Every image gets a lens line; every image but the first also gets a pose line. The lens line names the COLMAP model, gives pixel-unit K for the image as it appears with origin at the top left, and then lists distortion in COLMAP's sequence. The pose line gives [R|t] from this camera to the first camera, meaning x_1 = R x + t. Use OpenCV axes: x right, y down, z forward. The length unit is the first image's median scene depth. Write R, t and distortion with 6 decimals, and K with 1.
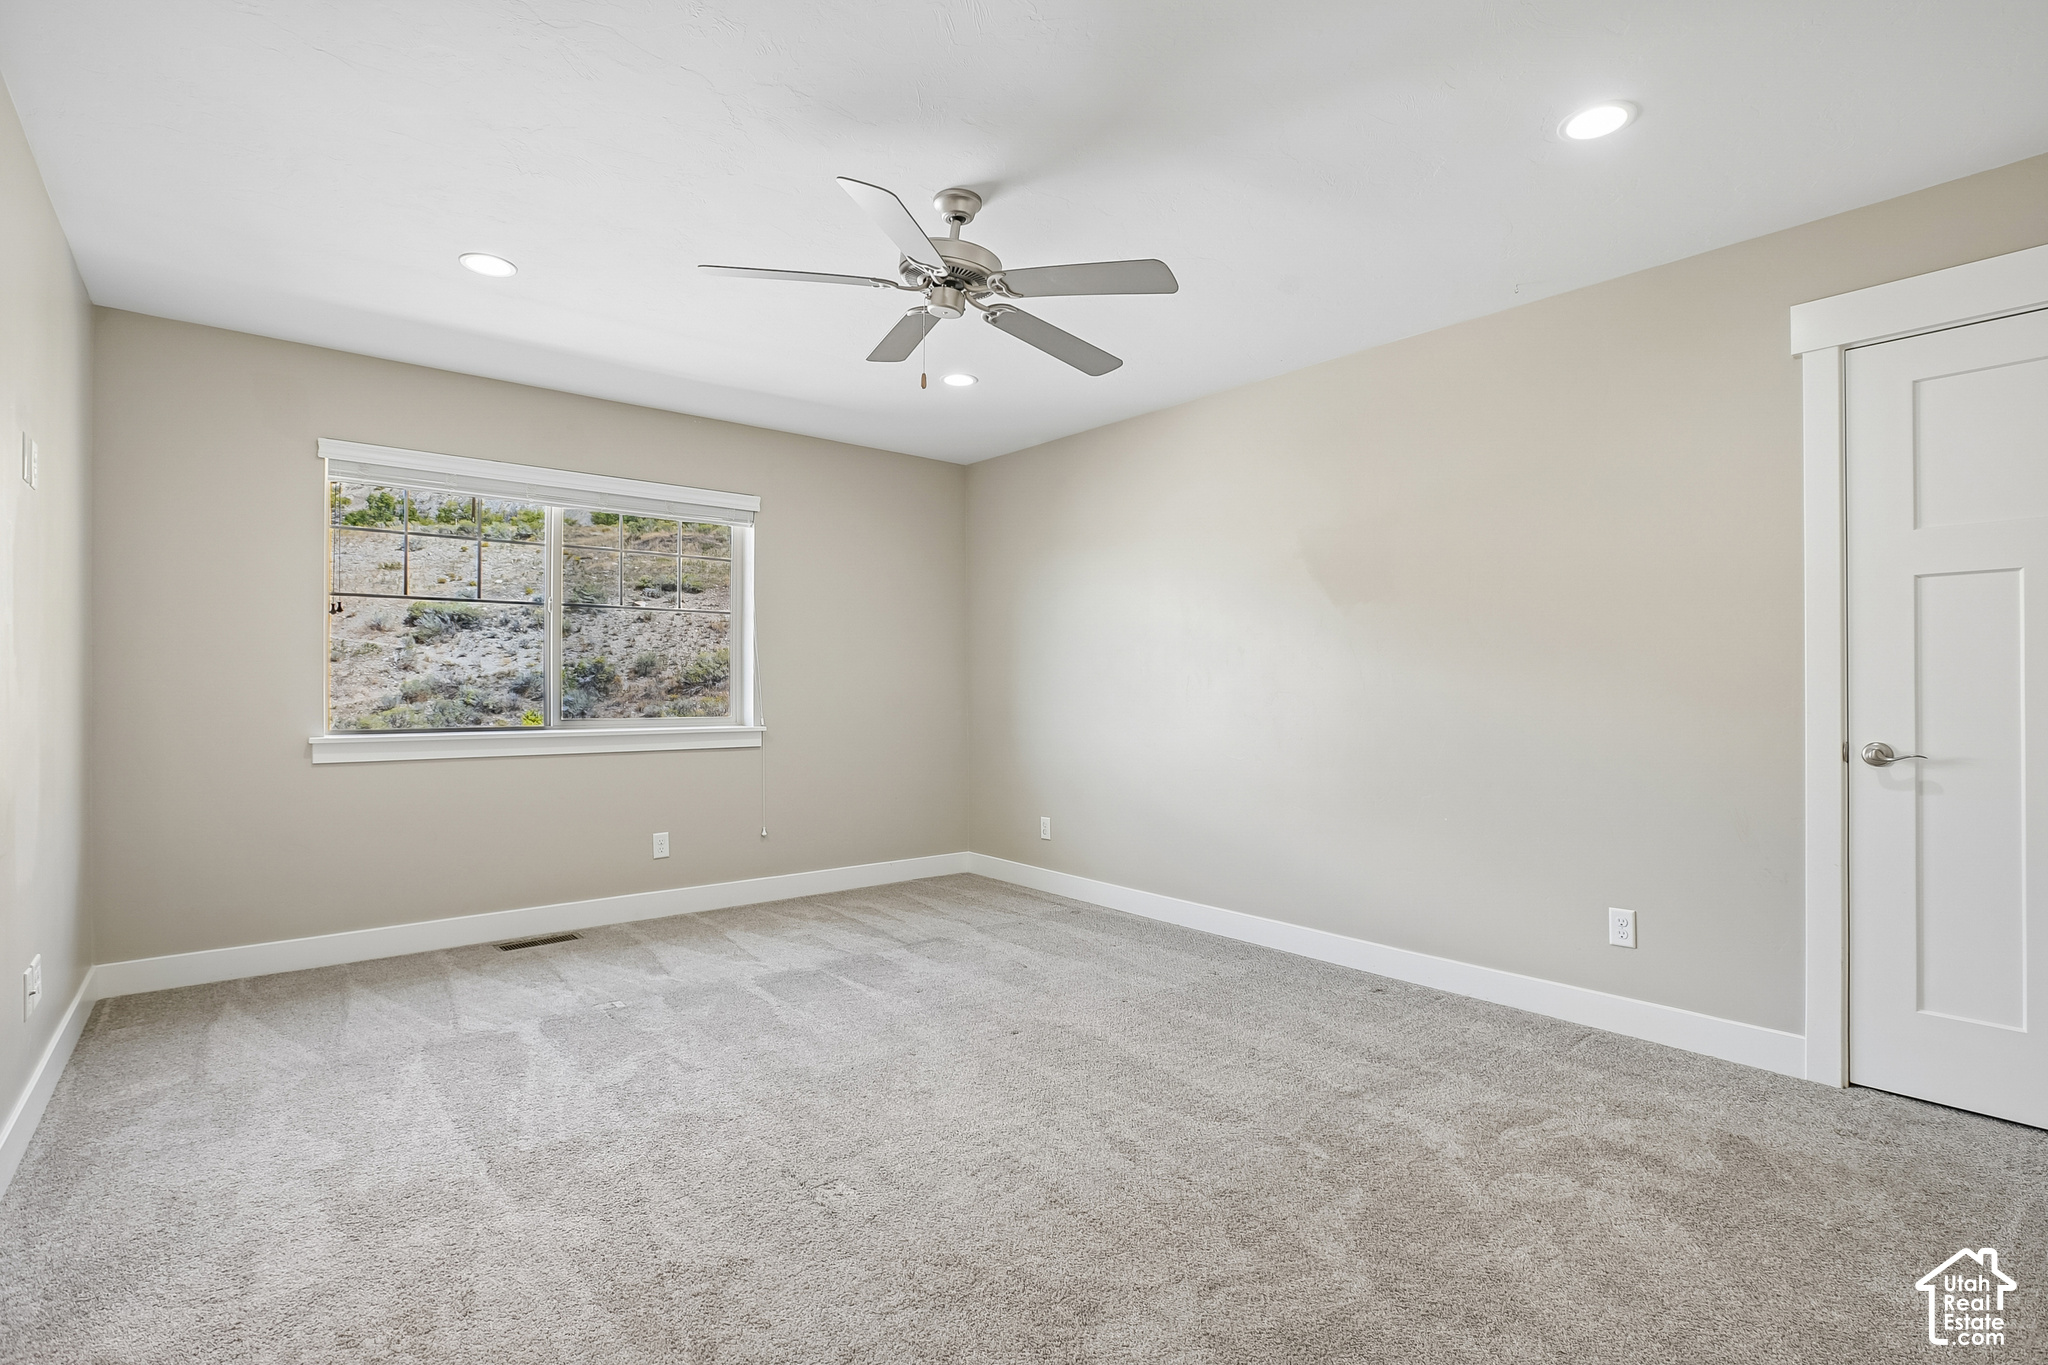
lens RADIAL K [[948.8, 0, 1031.8], [0, 948.8, 696.0], [0, 0, 1]] dist [-0.050528, 0.014053]
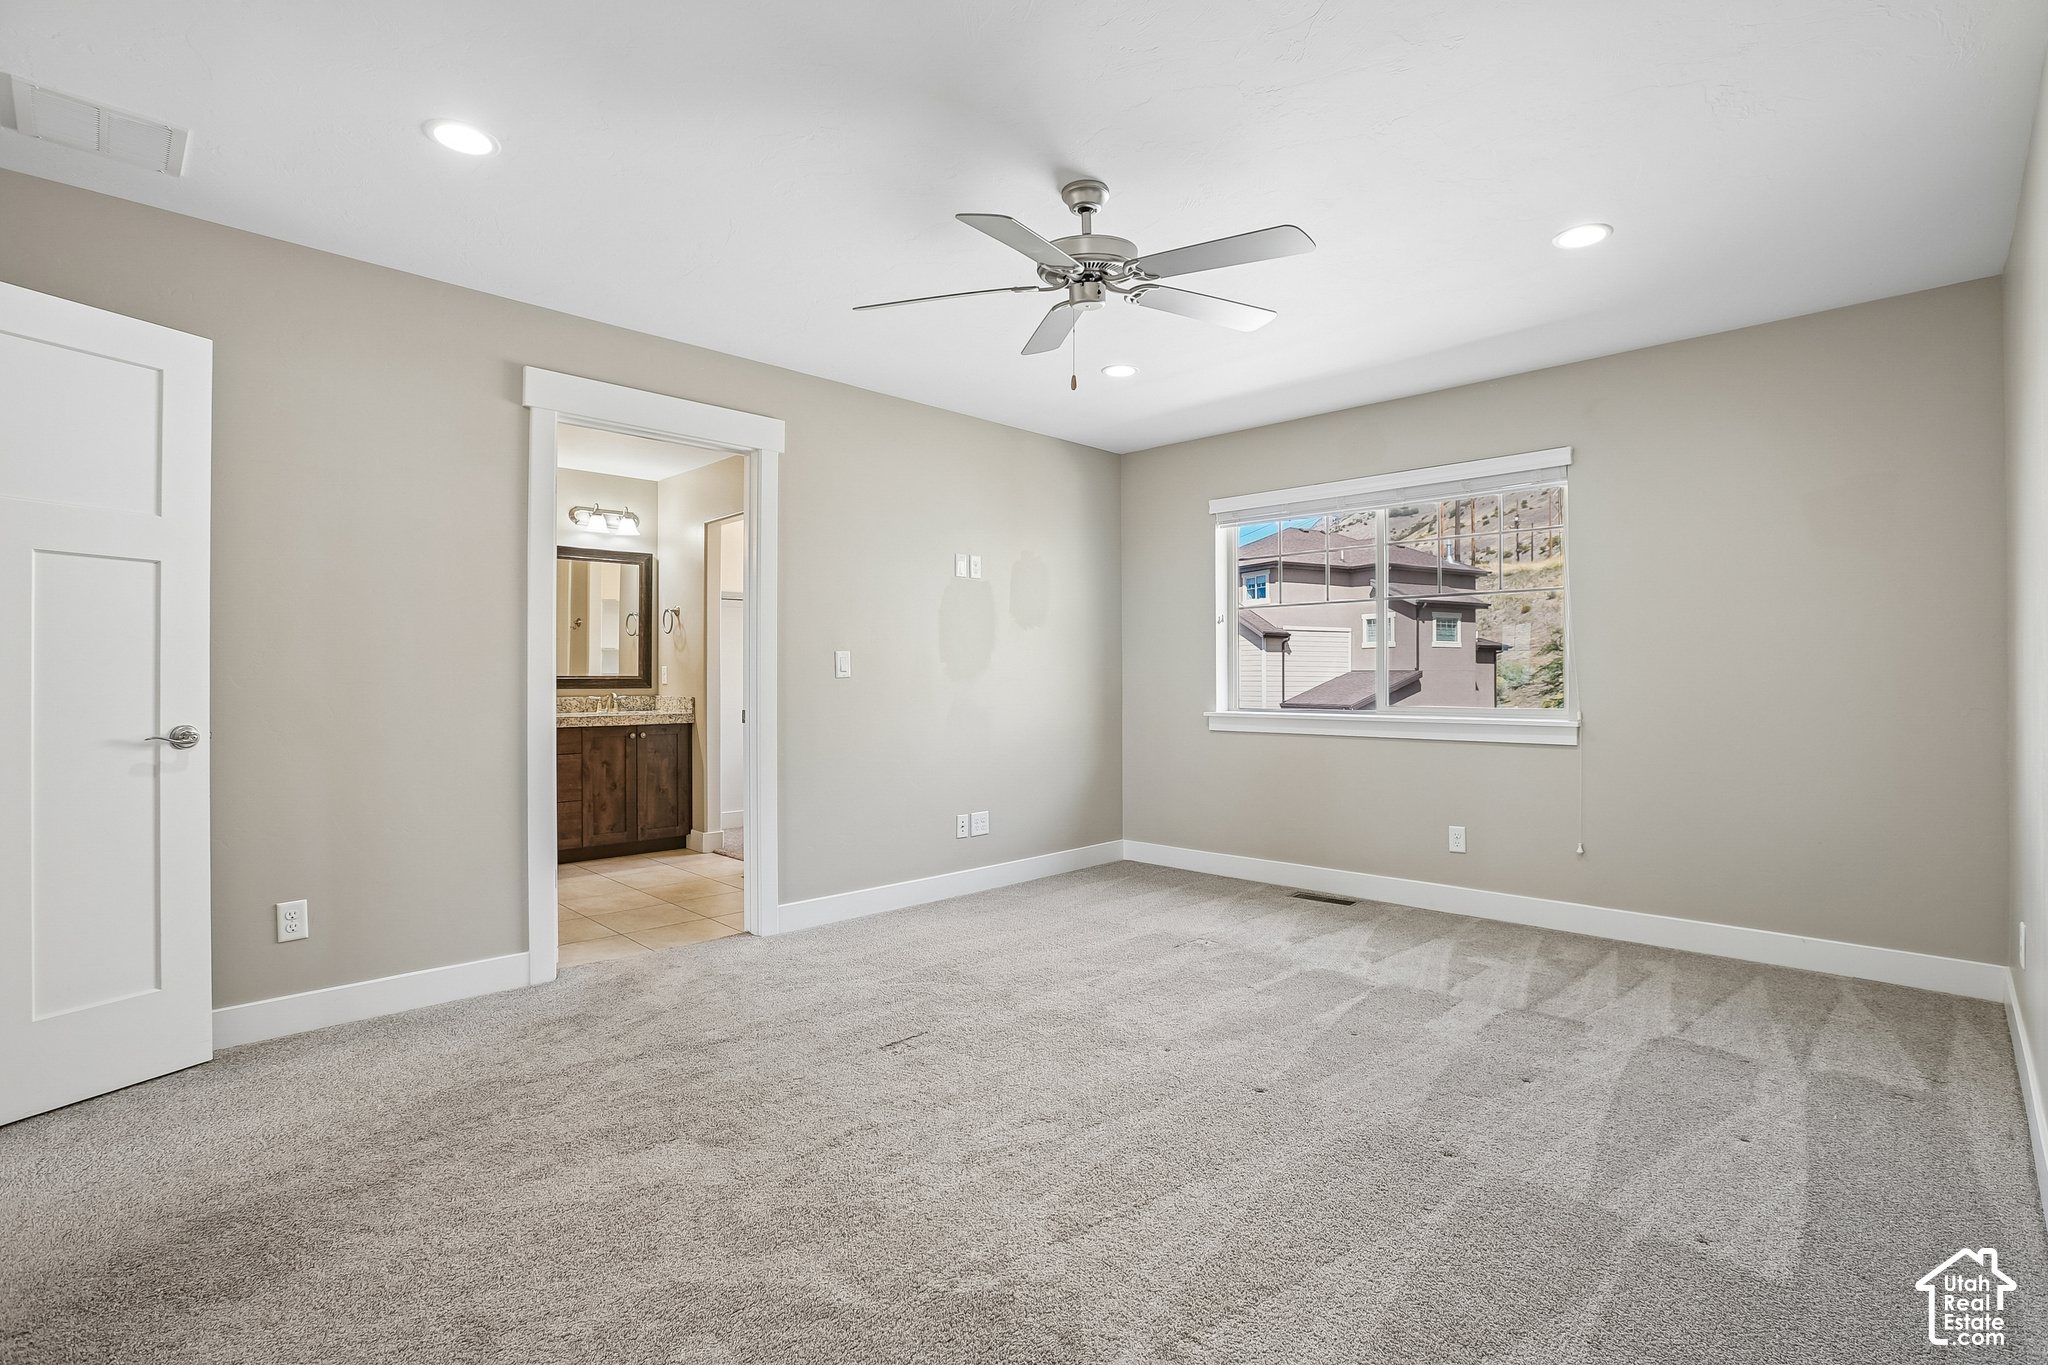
lens RADIAL K [[948.8, 0, 1028.9], [0, 948.8, 675.6], [0, 0, 1]] dist [-0.050528, 0.014053]
pose [[0.088505, -0.007673, -0.996046, 0.625334], [-0.006743, 0.999943, -0.008303, 0.003298], [0.996053, 0.007451, 0.088448, 0.577093]]
